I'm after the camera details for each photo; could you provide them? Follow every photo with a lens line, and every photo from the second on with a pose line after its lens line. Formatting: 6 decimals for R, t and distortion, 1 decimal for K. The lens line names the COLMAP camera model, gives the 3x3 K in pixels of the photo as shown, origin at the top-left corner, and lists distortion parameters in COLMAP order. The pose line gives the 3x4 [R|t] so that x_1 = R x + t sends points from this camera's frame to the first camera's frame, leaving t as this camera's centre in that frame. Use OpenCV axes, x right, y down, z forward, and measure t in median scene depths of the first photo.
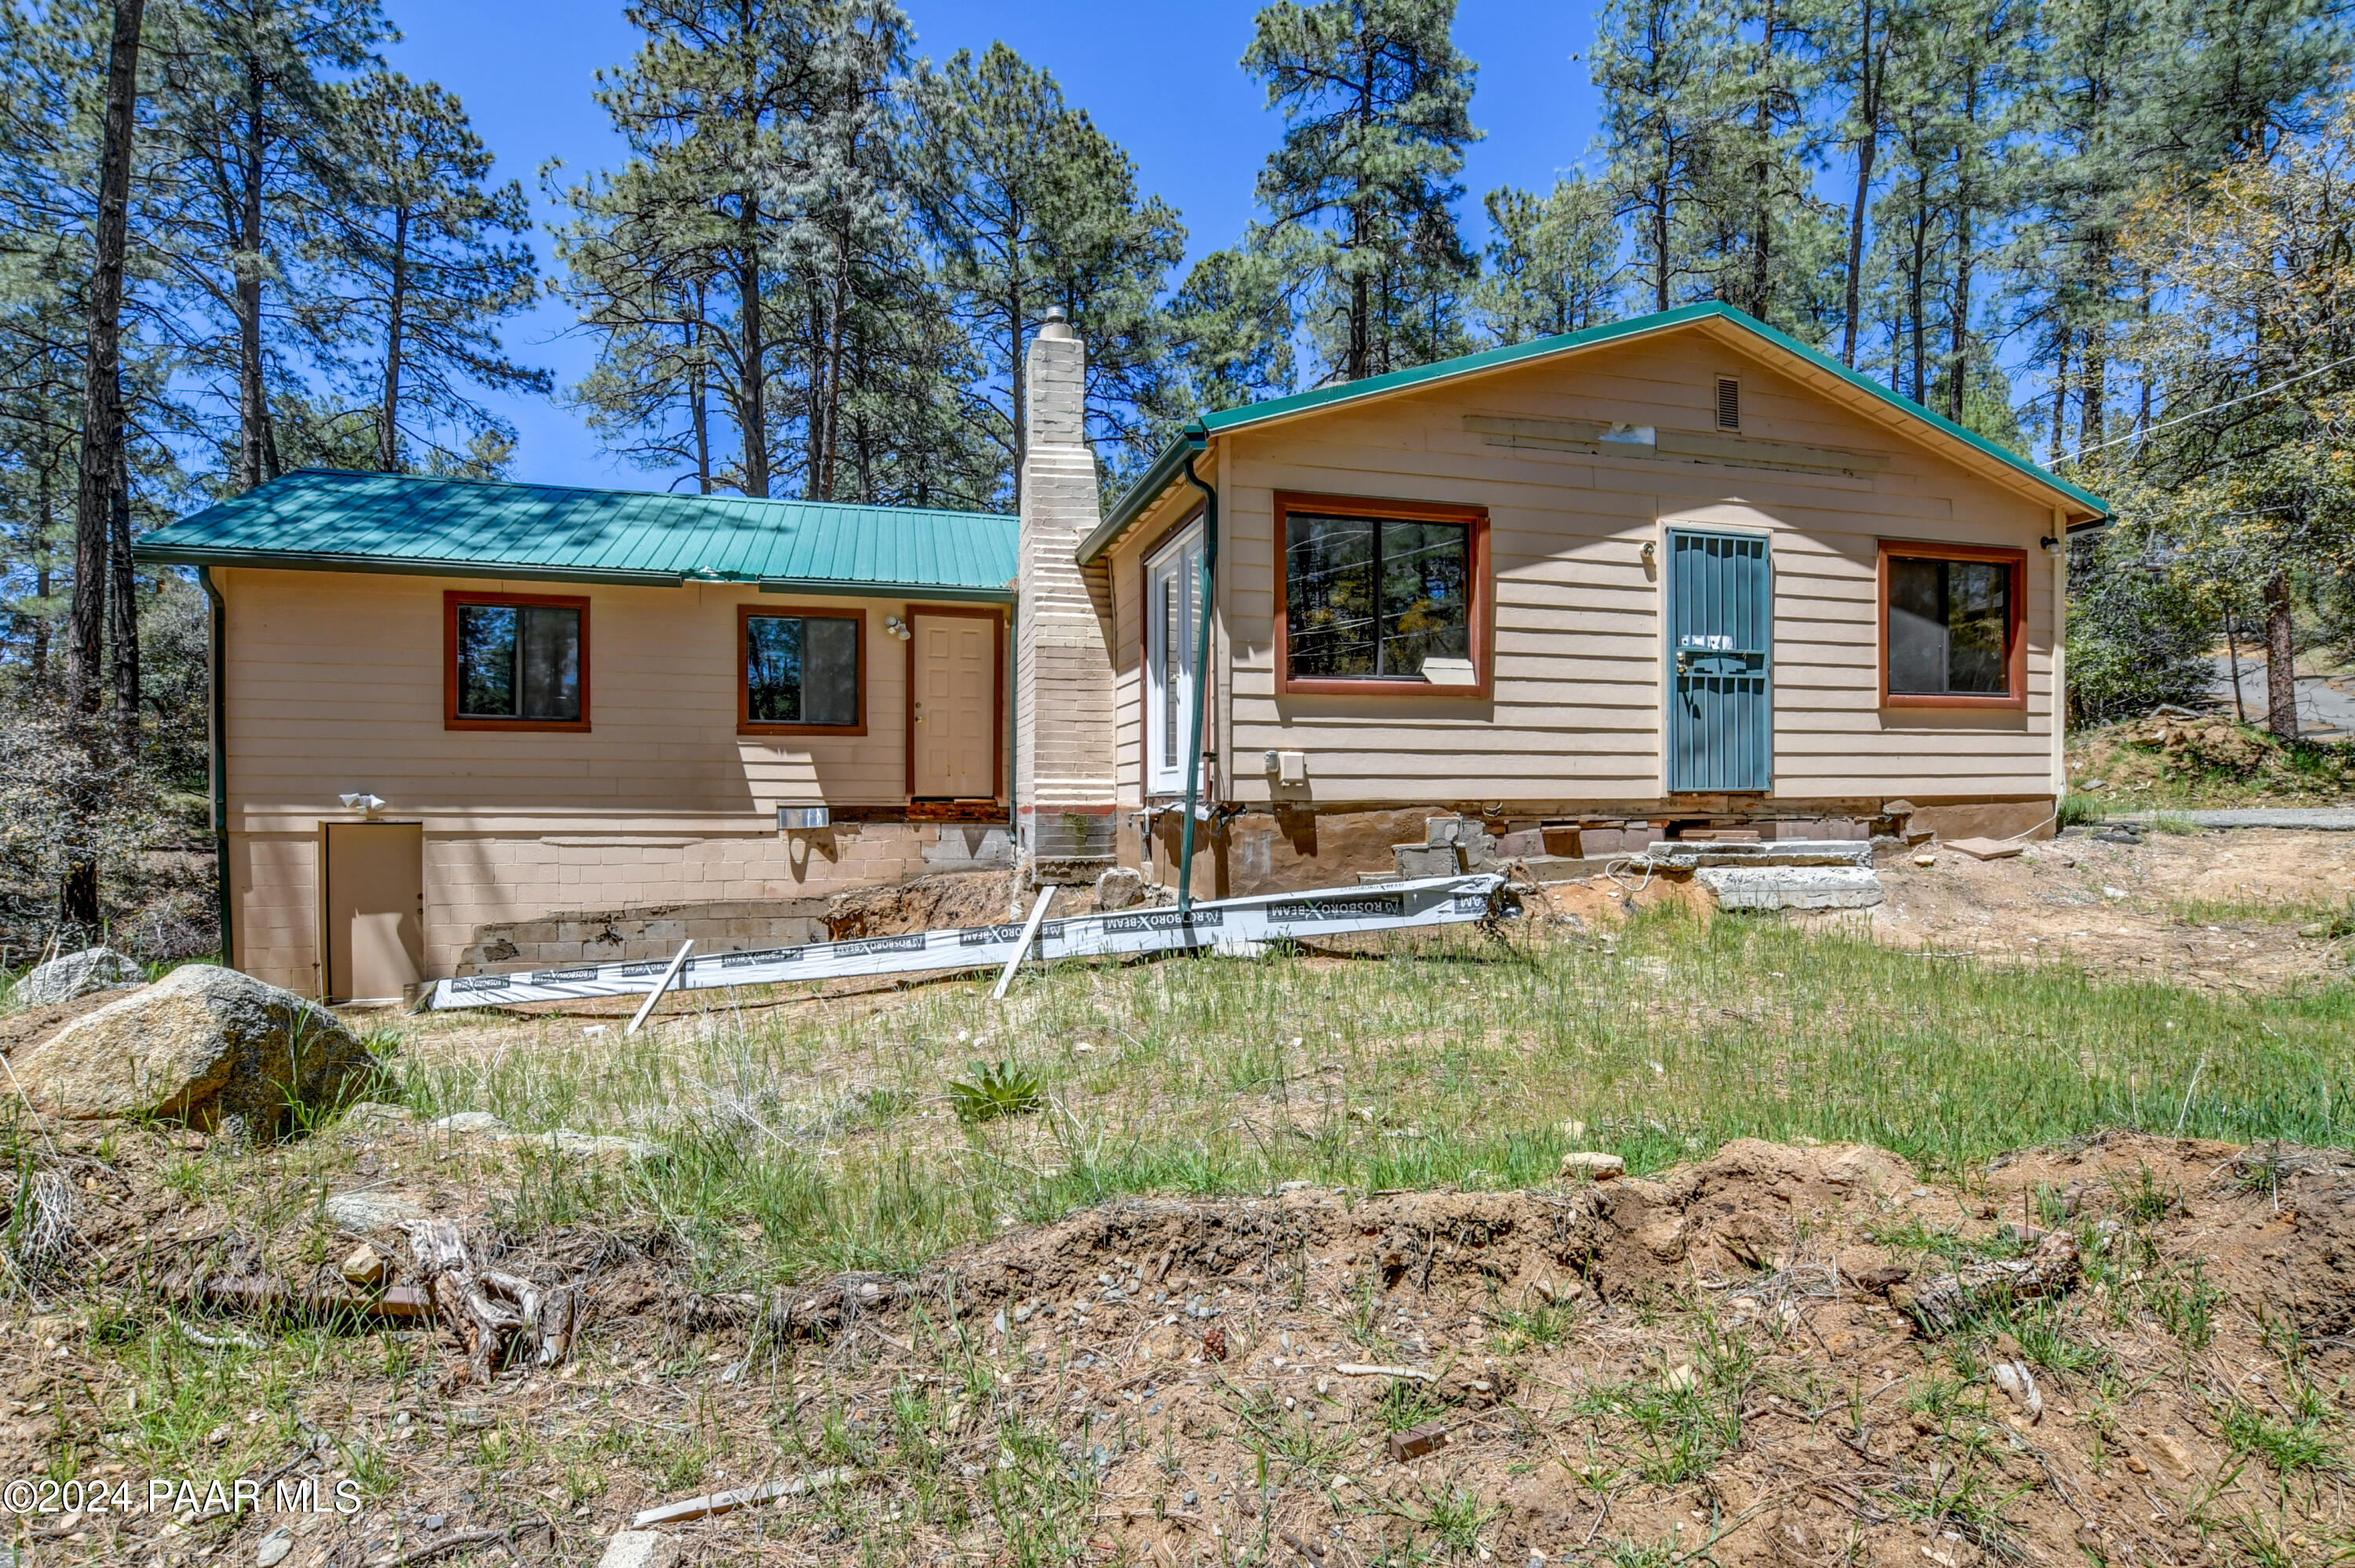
lens RADIAL K [[1100.1, 0, 1163.2], [0, 1100.1, 823.5], [0, 0, 1]] dist [-0.025222, -0.001023]
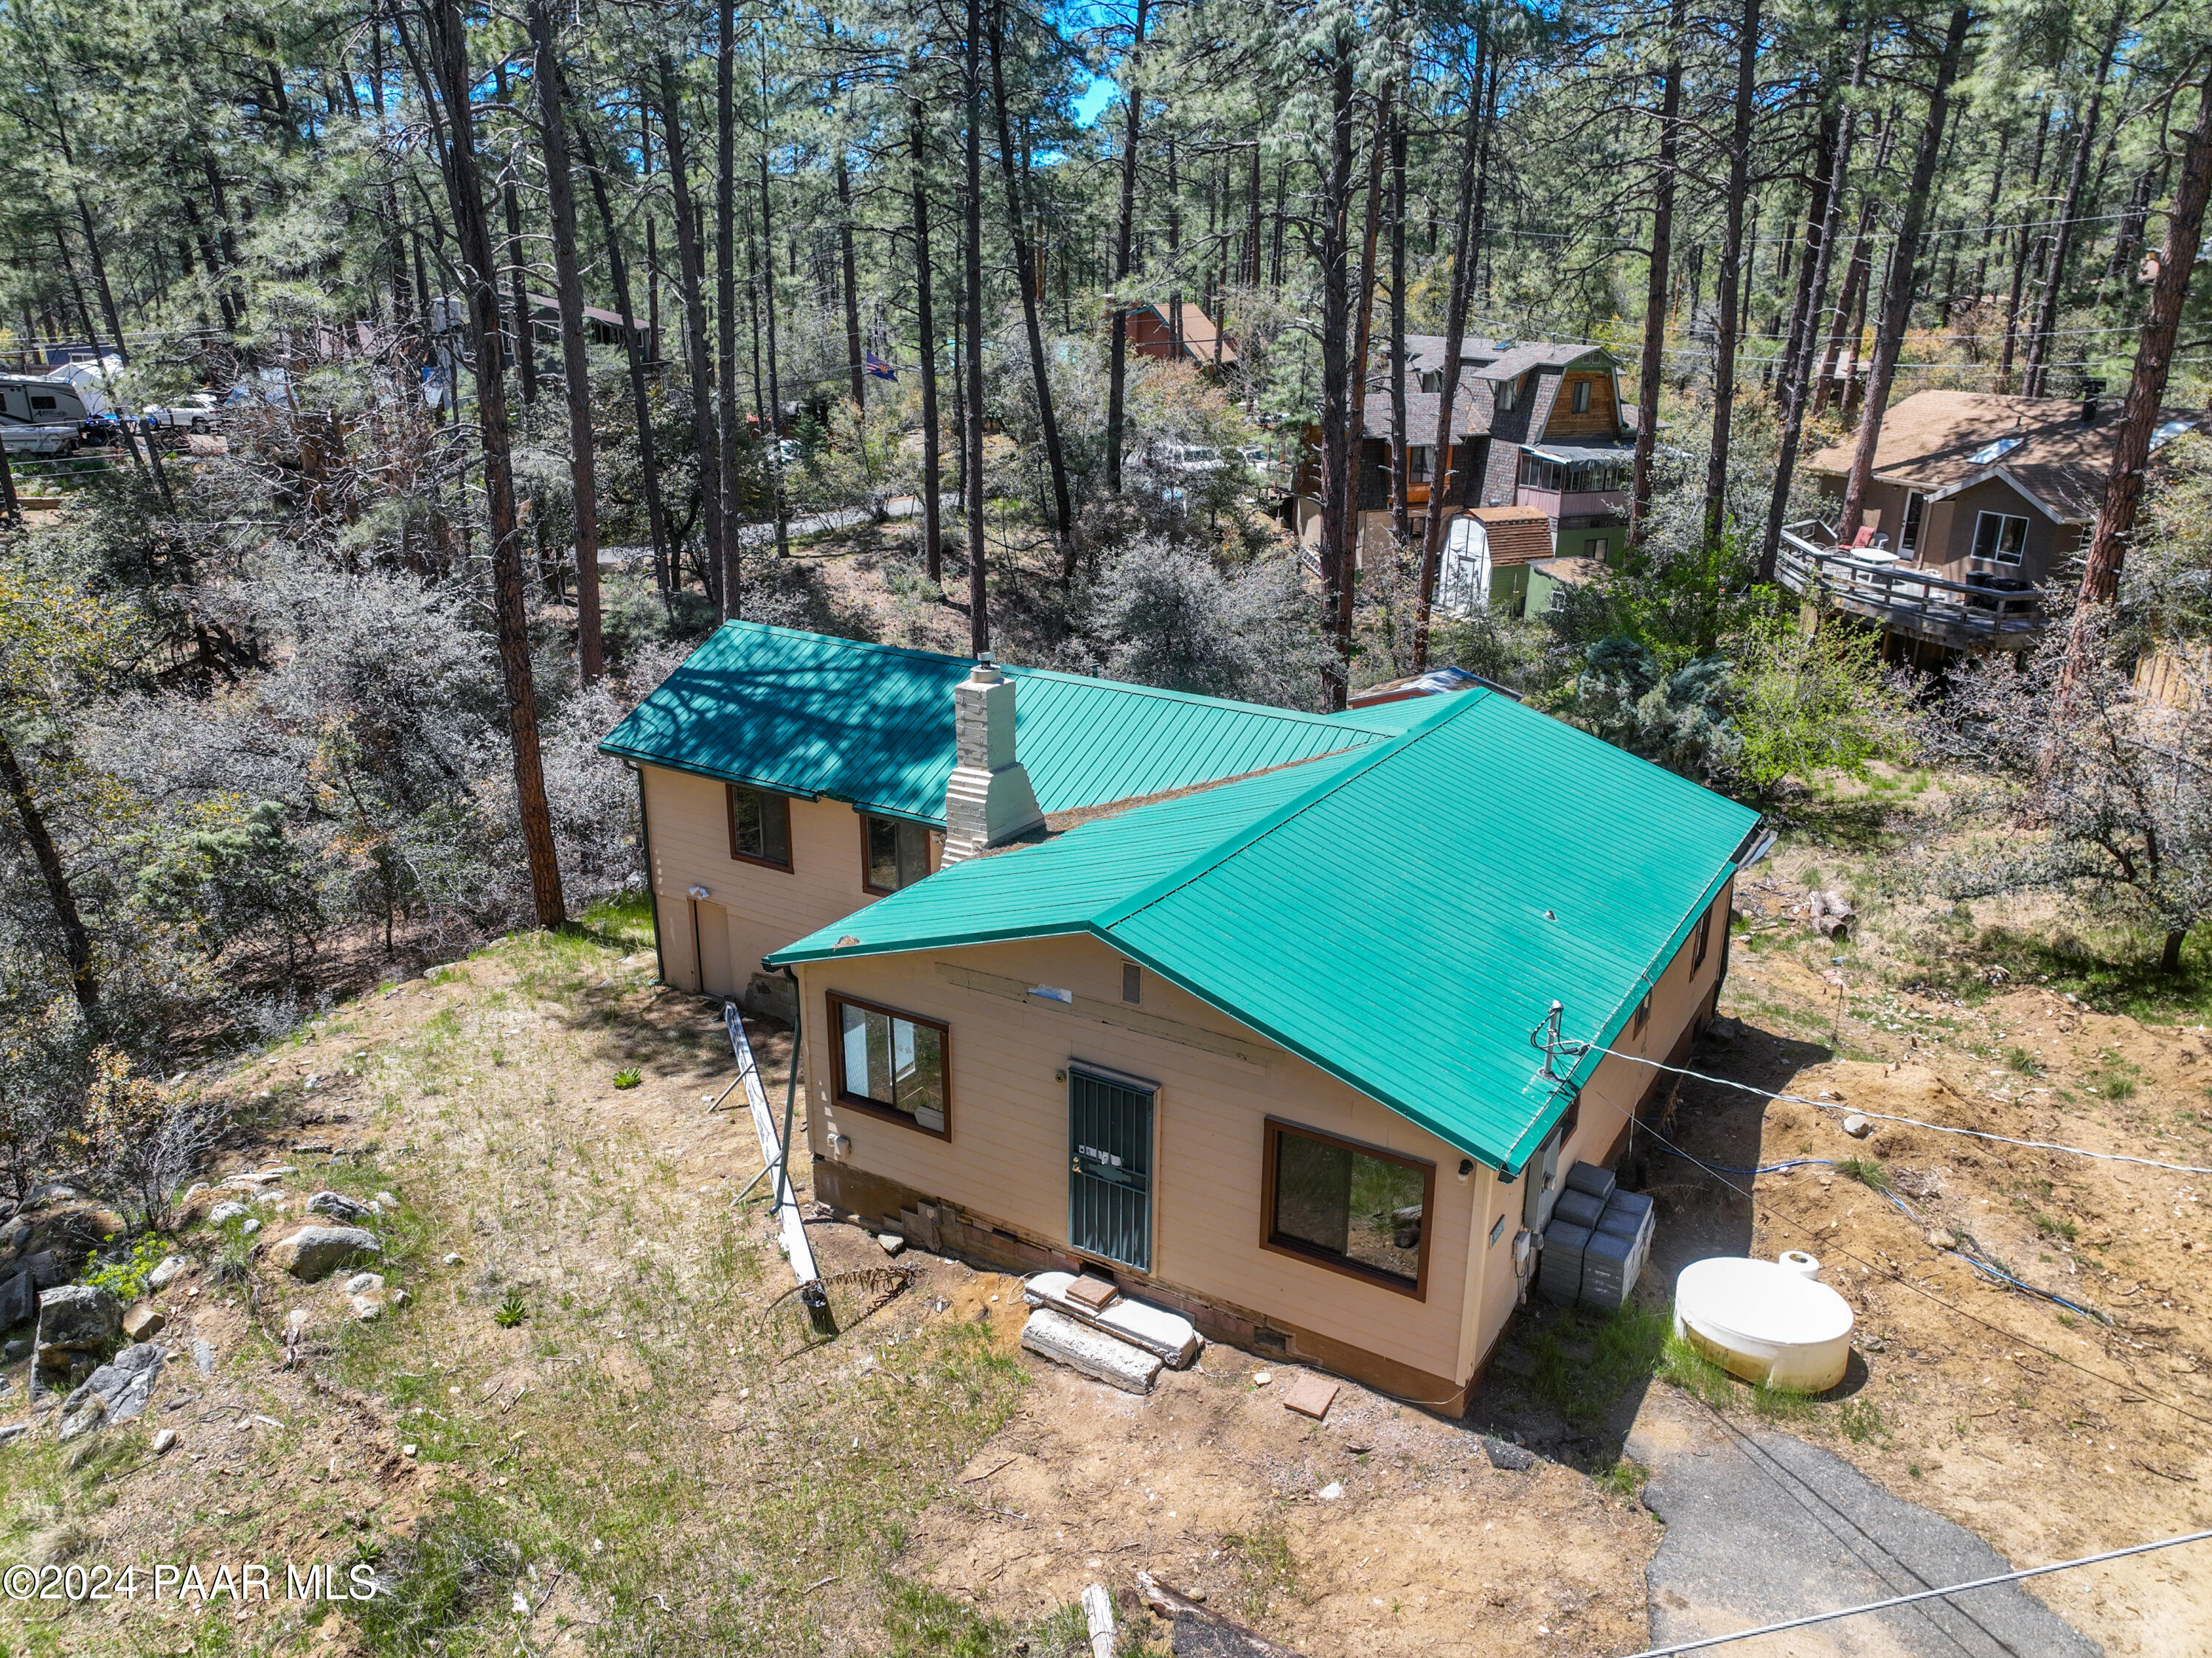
lens RADIAL K [[1500.7, 0, 1112.2], [0, 1500.7, 829.4], [0, 0, 1]] dist [-0.002299, 0.018464]
pose [[0.690161, 0.238635, -0.683177, 1.567167], [-0.021884, 0.950514, 0.309909, -1.041097], [0.723325, -0.198937, 0.661230, -0.078355]]
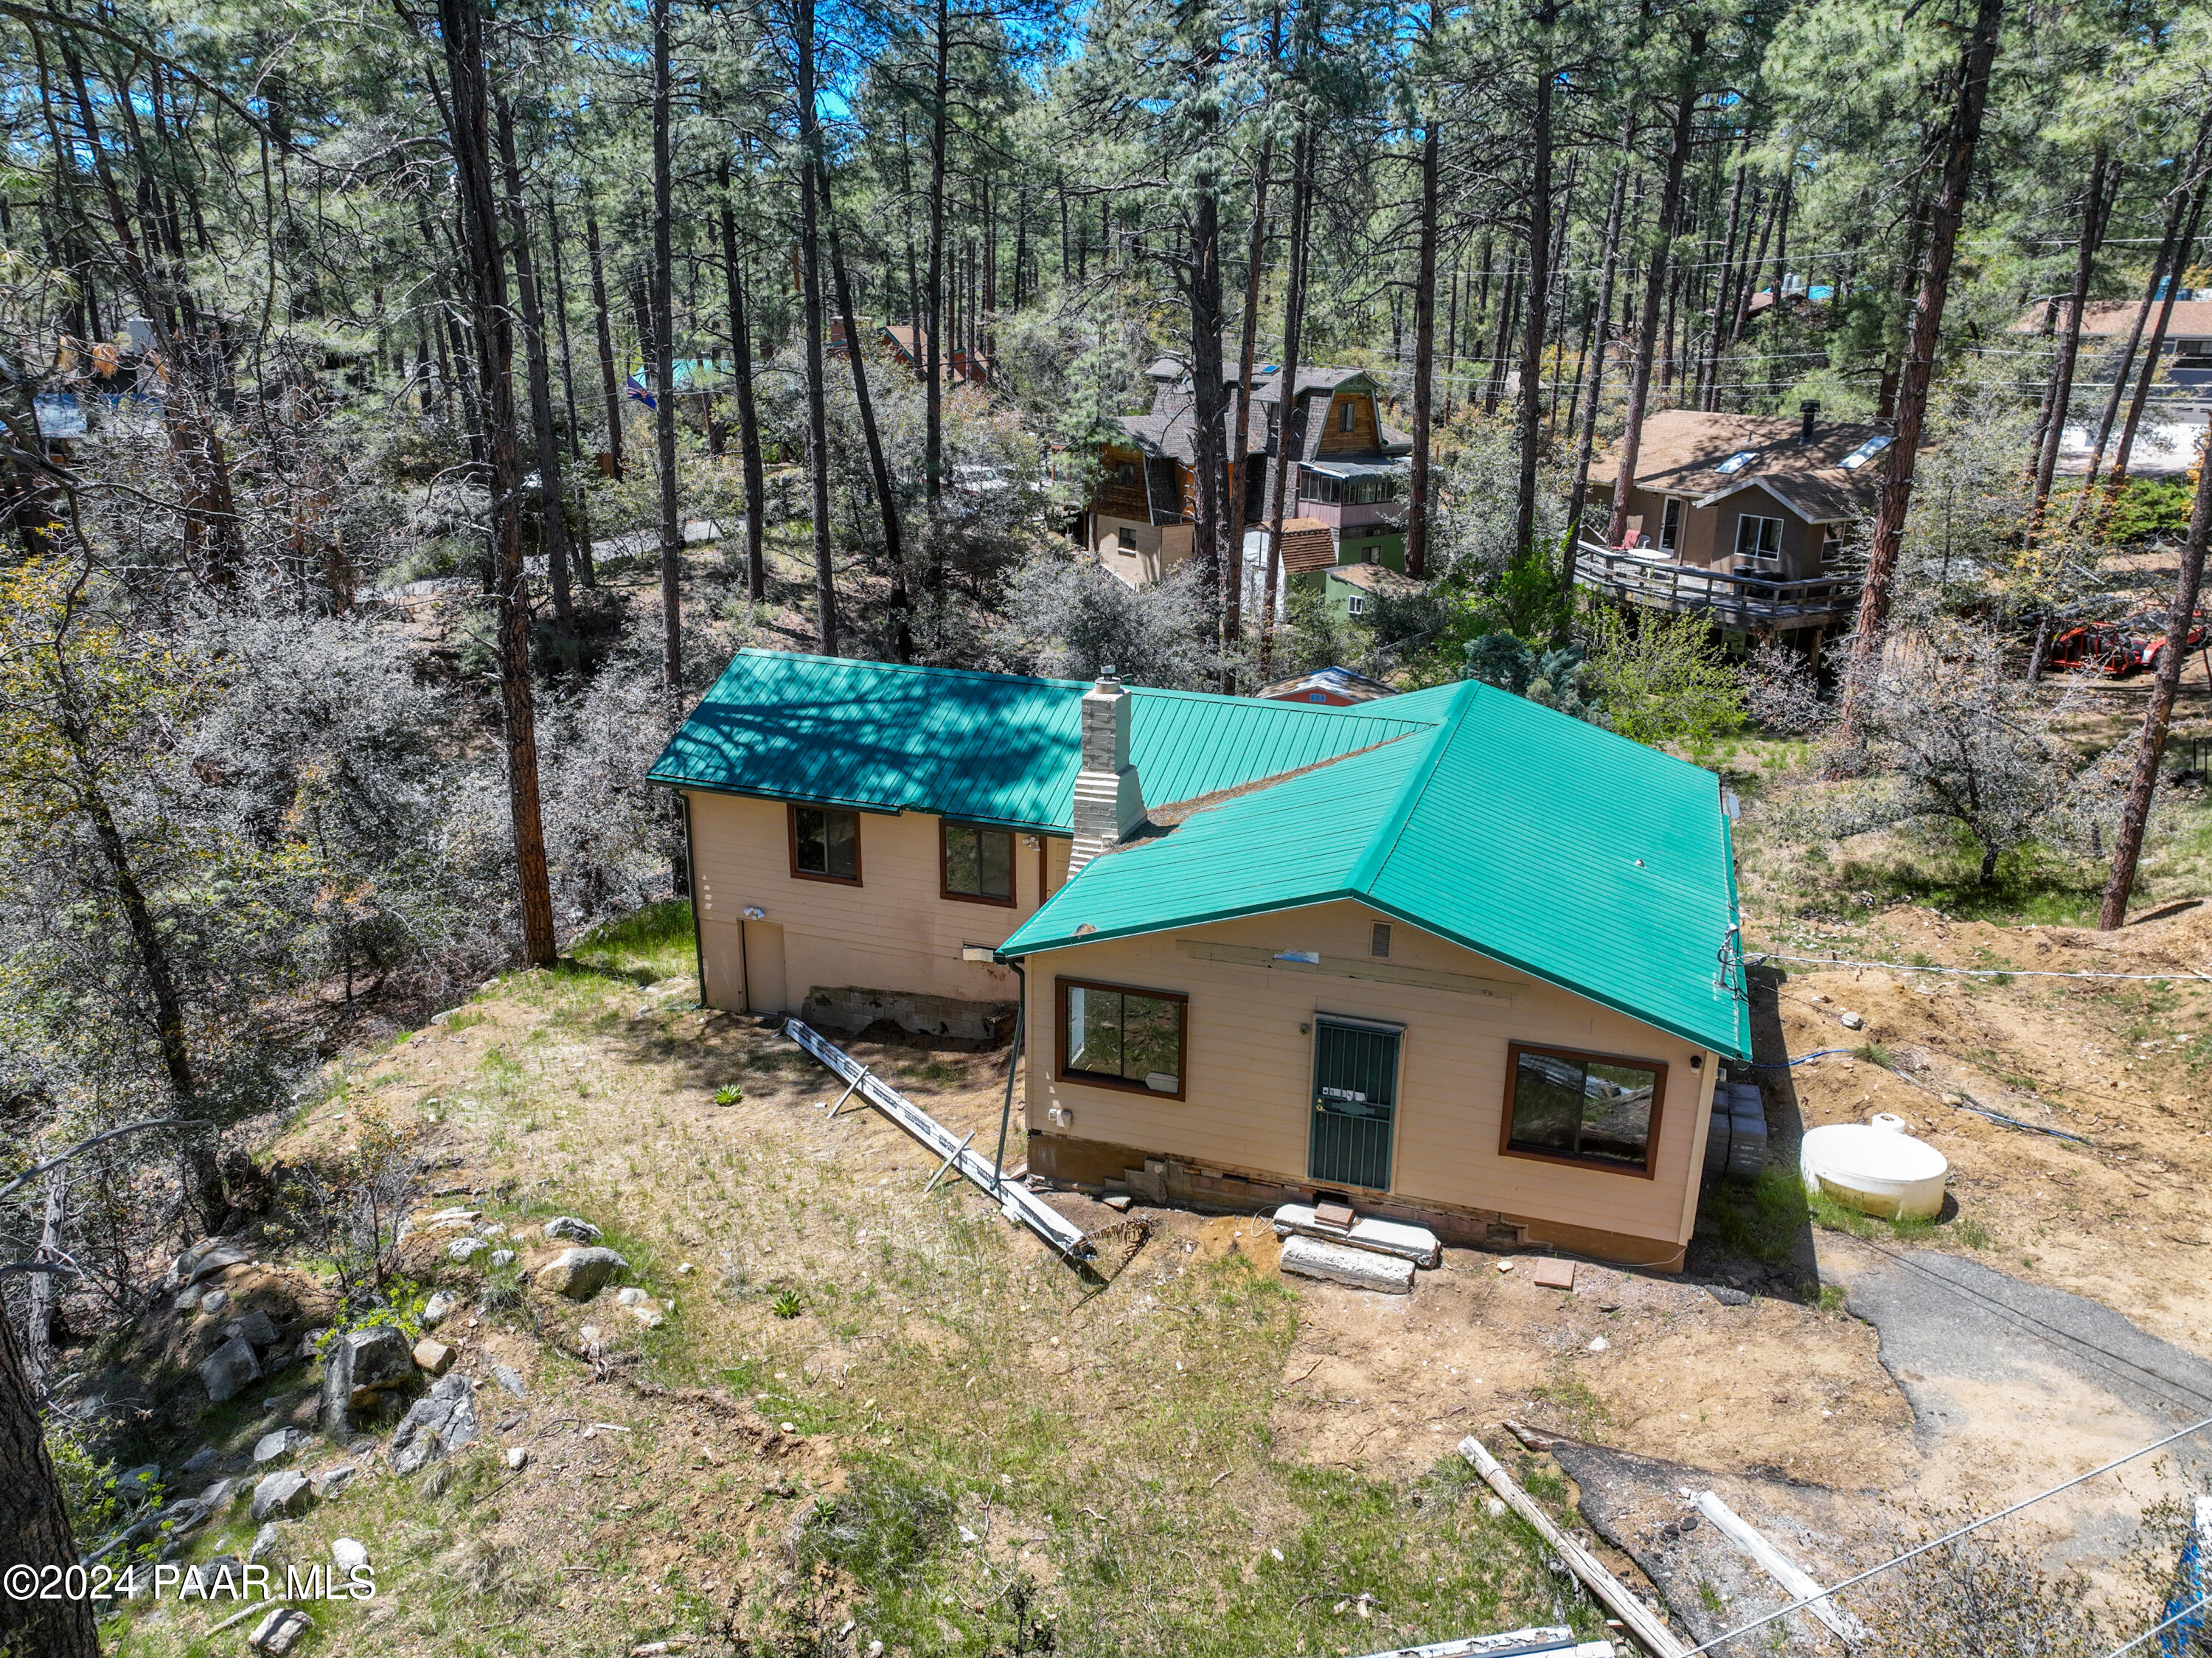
lens RADIAL K [[1492.9, 0, 1106.0], [0, 1492.9, 829.0], [0, 0, 1]] dist [0.003882, 0.006056]
pose [[0.827507, 0.182754, -0.530880, 1.197765], [-0.020443, 0.954722, 0.296796, -1.065825], [0.561084, -0.234748, 0.793775, -0.680368]]
